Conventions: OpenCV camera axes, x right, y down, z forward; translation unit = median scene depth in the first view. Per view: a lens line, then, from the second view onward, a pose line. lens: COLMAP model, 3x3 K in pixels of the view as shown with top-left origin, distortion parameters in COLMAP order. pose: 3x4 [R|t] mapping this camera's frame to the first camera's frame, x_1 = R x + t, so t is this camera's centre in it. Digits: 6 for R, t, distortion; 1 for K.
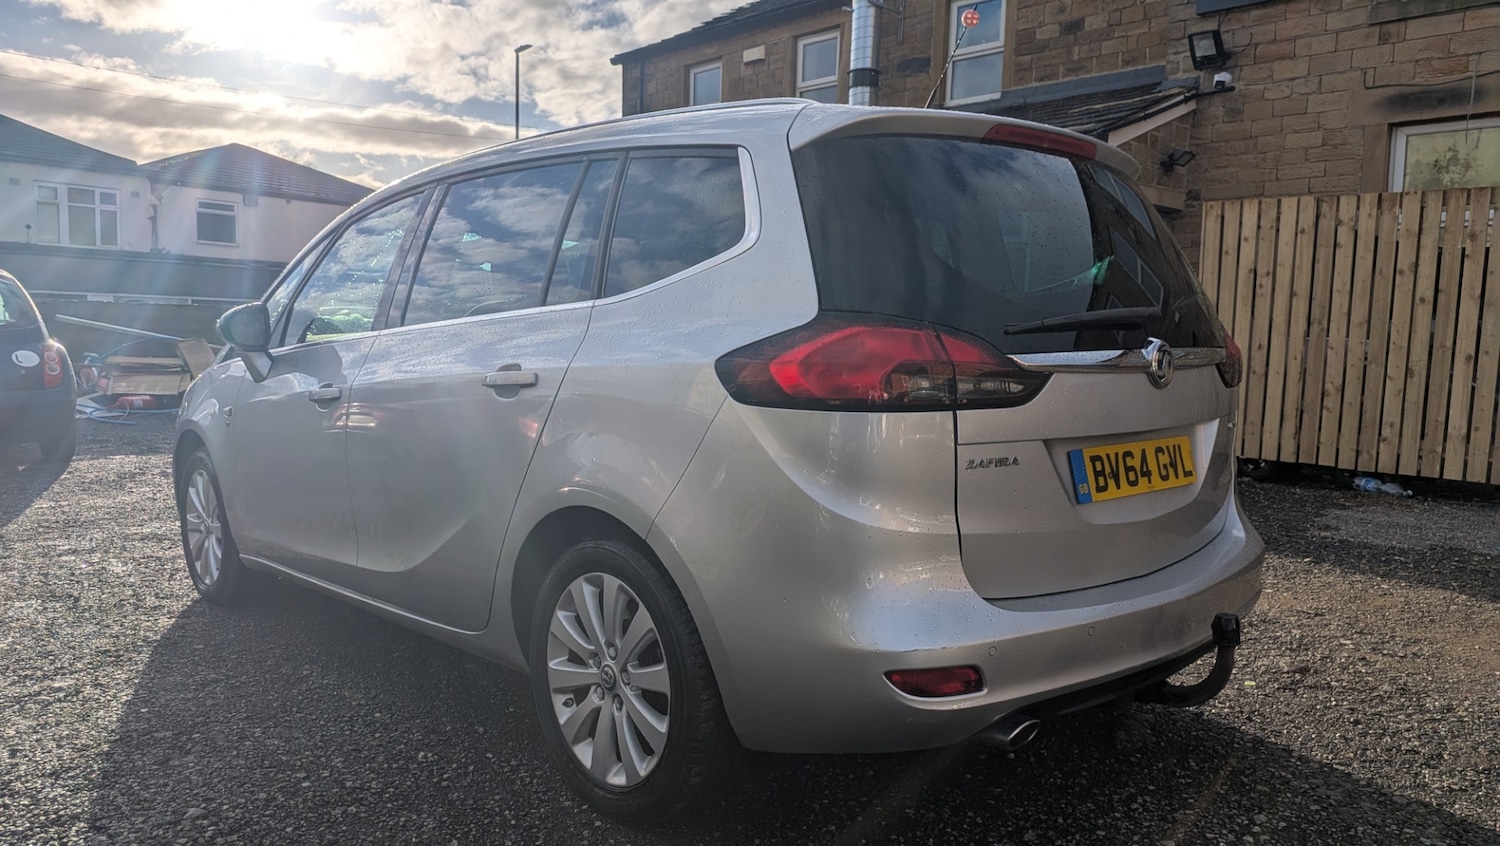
lens RADIAL K [[1090.9, 0, 752.7], [0, 1090.9, 438.4], [0, 0, 1]] dist [0.005888, -0.025404]
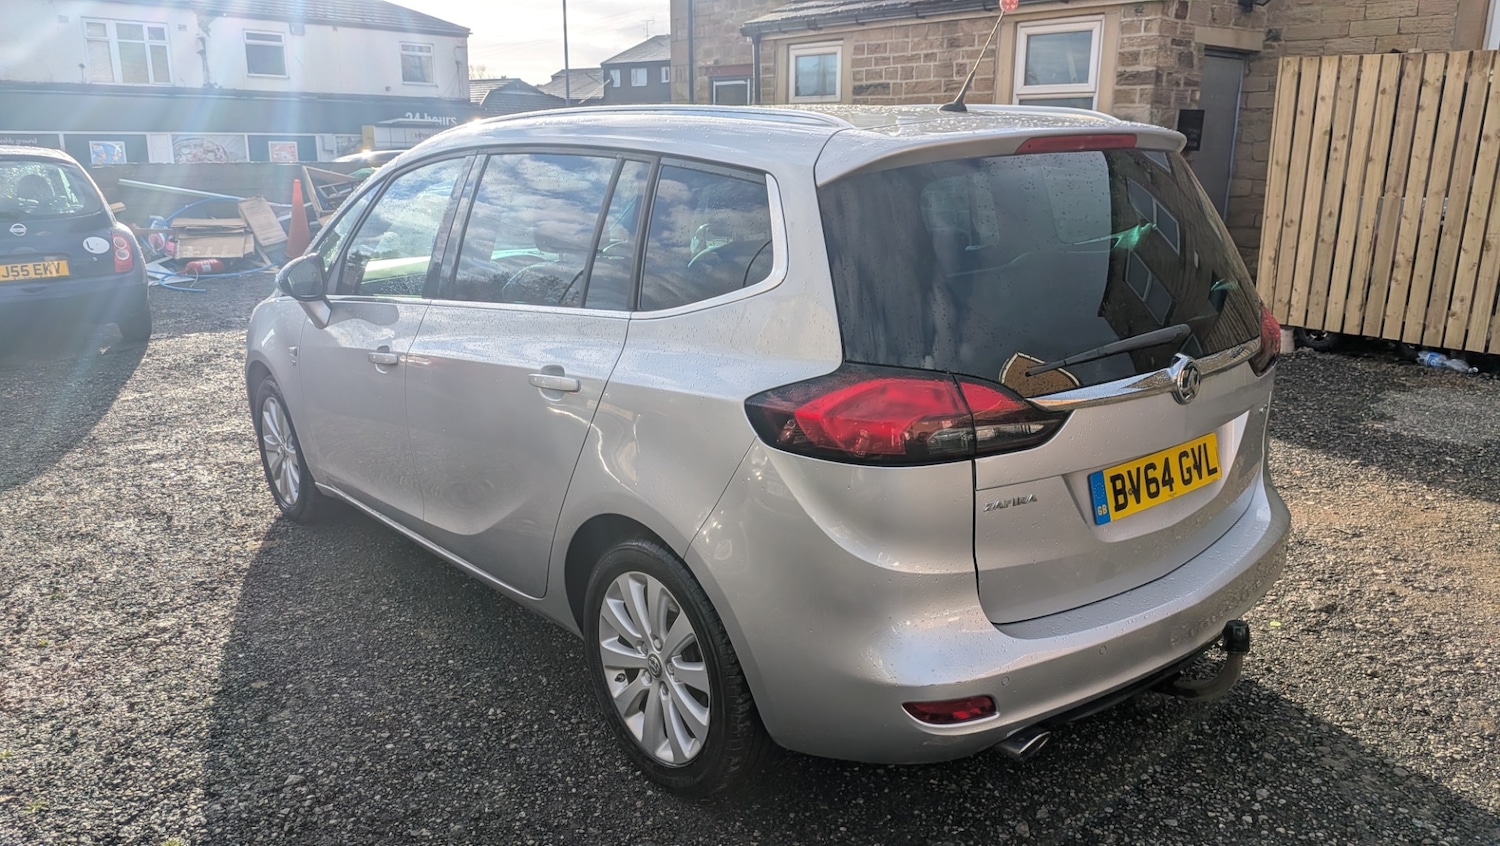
lens RADIAL K [[1090.9, 0, 750.9], [0, 1090.9, 432.7], [0, 0, 1]] dist [0.005888, -0.025404]
pose [[0.998288, -0.006526, -0.058125, 0.020524], [0.015915, 0.986569, 0.162570, -0.136326], [0.056283, -0.163217, 0.984984, -0.020498]]
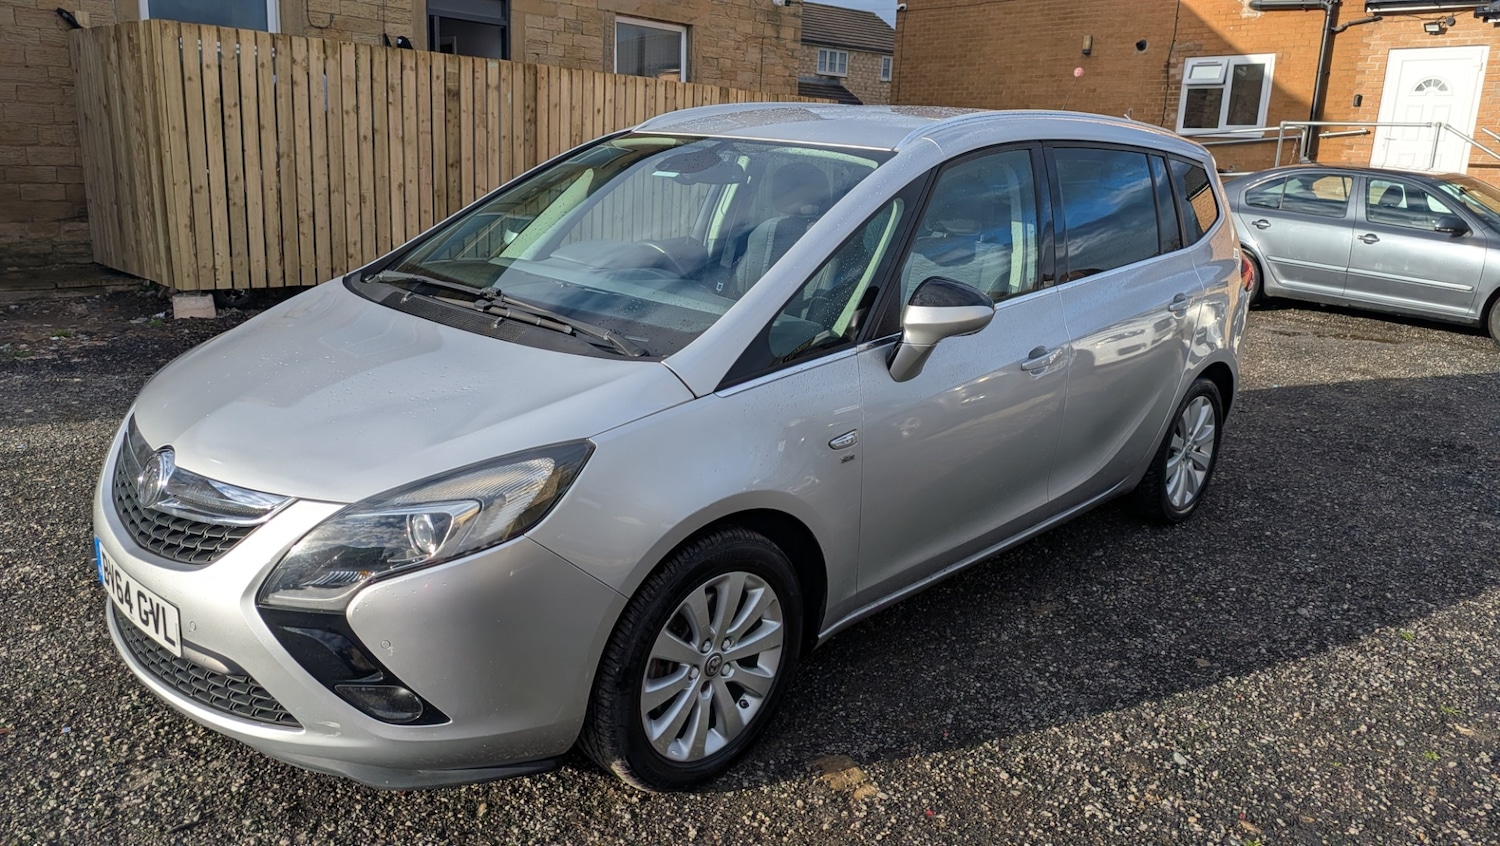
lens RADIAL K [[1090.9, 0, 749.0], [0, 1090.9, 423.8], [0, 0, 1]] dist [0.005888, -0.025404]
pose [[-0.052206, -0.268036, 0.961993, -1.402960], [0.046073, 0.961635, 0.270436, -0.274304], [-0.997573, 0.058440, -0.037854, 1.350348]]
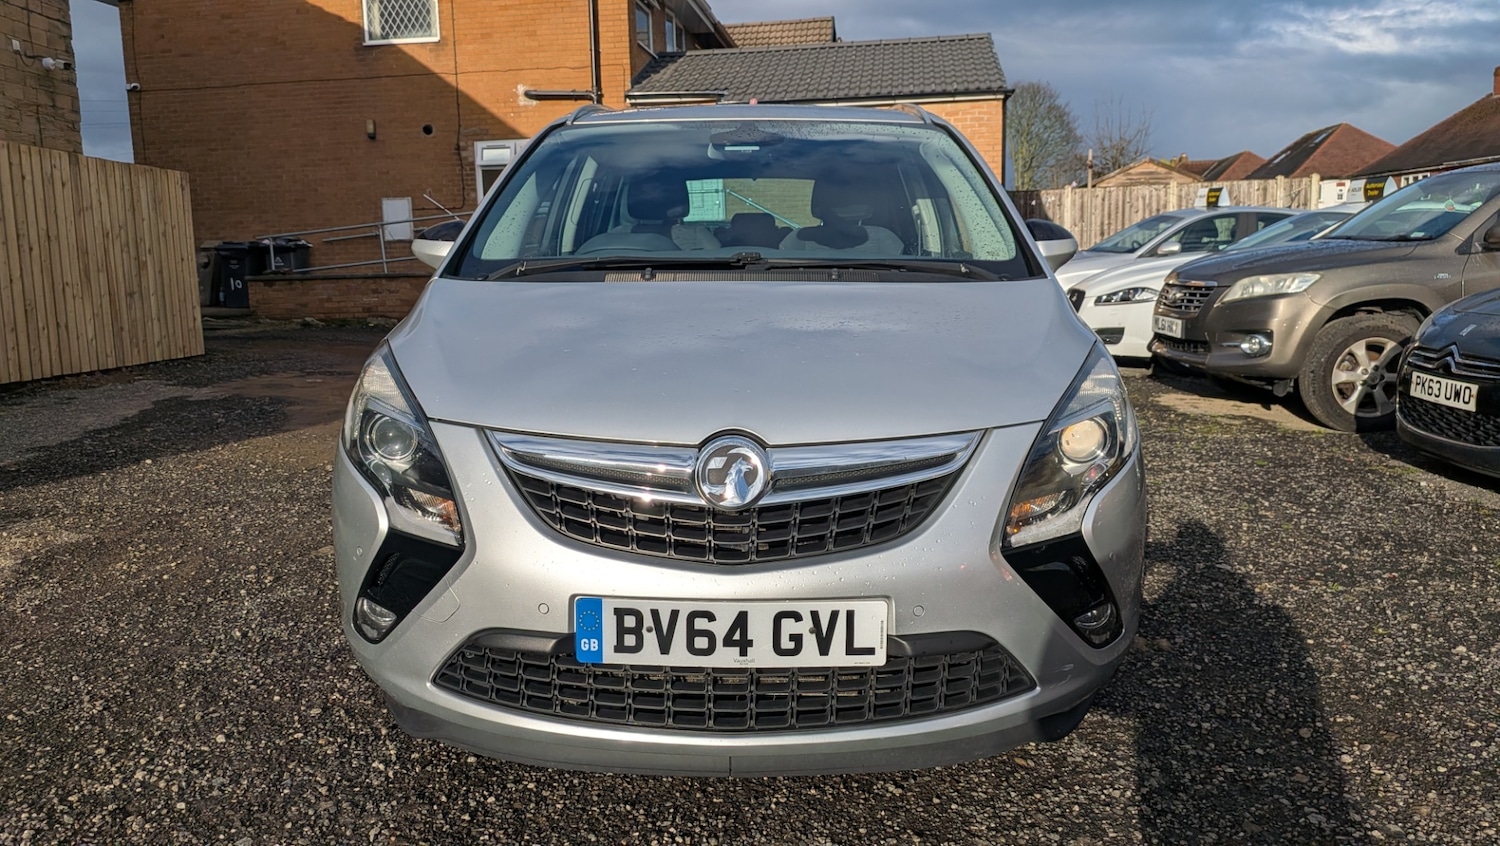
lens RADIAL K [[1090.9, 0, 748.9], [0, 1090.9, 427.4], [0, 0, 1]] dist [0.005888, -0.025404]
pose [[-0.722790, -0.109647, 0.682314, -1.058901], [0.065698, 0.971959, 0.225788, -0.202194], [-0.687938, 0.208023, -0.695318, 2.113534]]
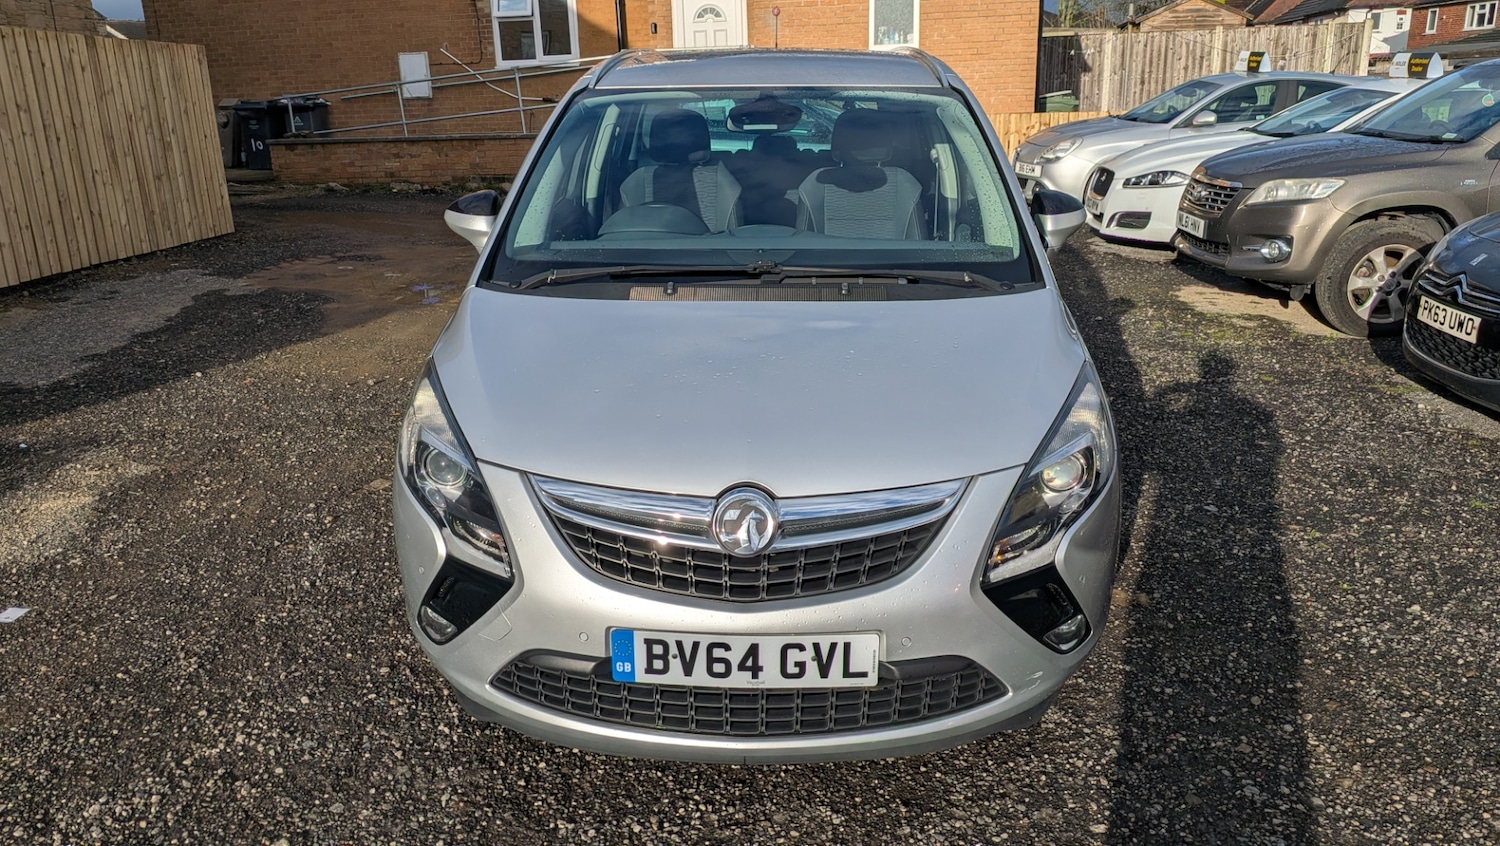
lens RADIAL K [[1090.9, 0, 755.2], [0, 1090.9, 446.3], [0, 0, 1]] dist [0.005888, -0.025404]
pose [[-0.709518, -0.223364, 0.668351, -1.094204], [0.070196, 0.921316, 0.382425, -0.339760], [-0.701183, 0.318253, -0.638011, 2.124133]]
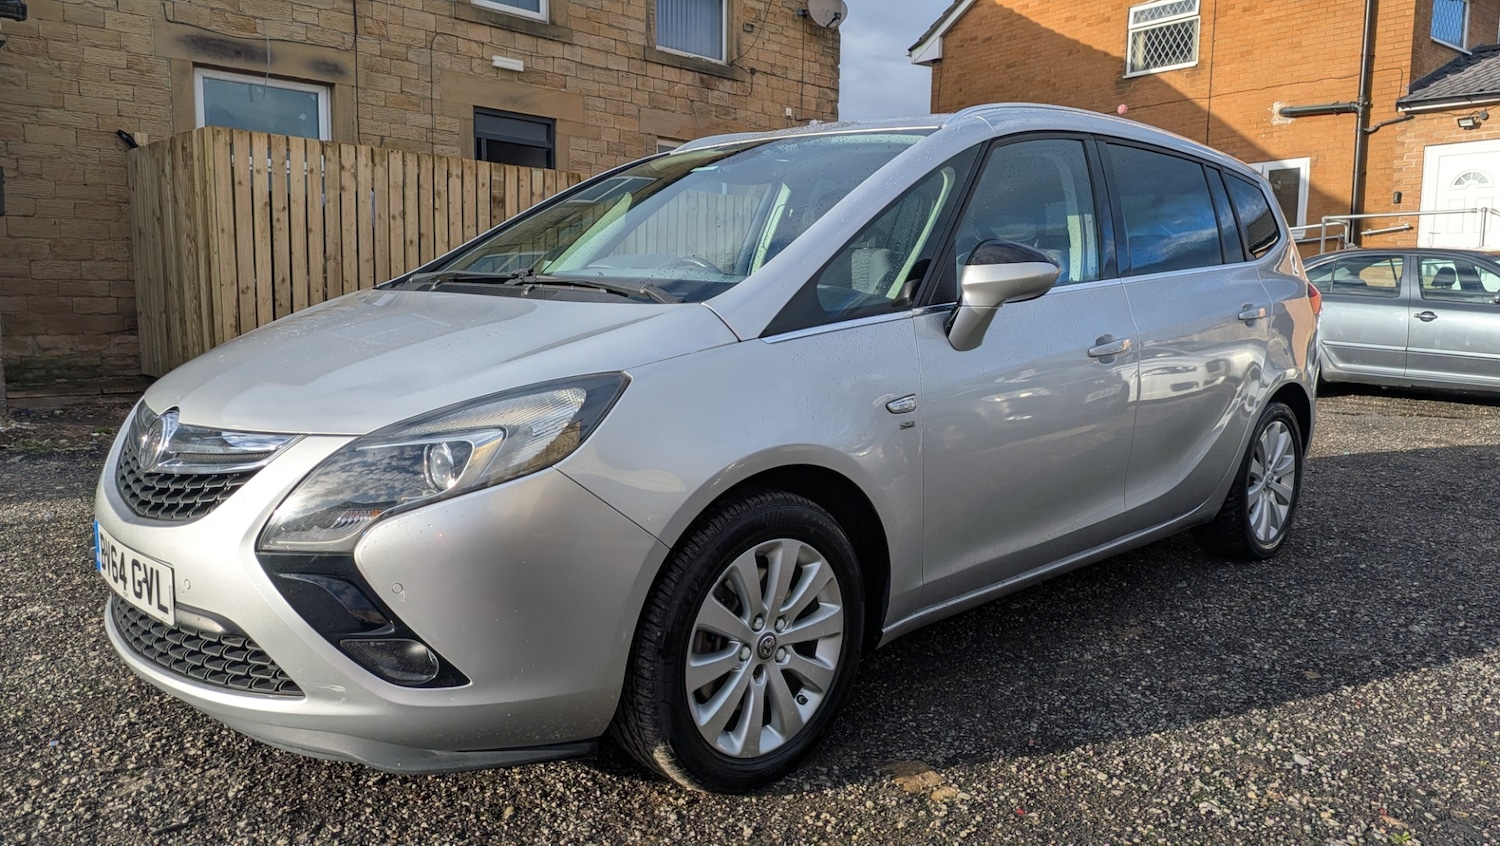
lens RADIAL K [[1090.9, 0, 764.8], [0, 1090.9, 431.8], [0, 0, 1]] dist [0.005888, -0.025404]
pose [[-0.029586, -0.141145, 0.989547, -1.365994], [0.078360, 0.986606, 0.143068, -0.128551], [-0.996486, 0.081774, -0.018129, 1.359504]]
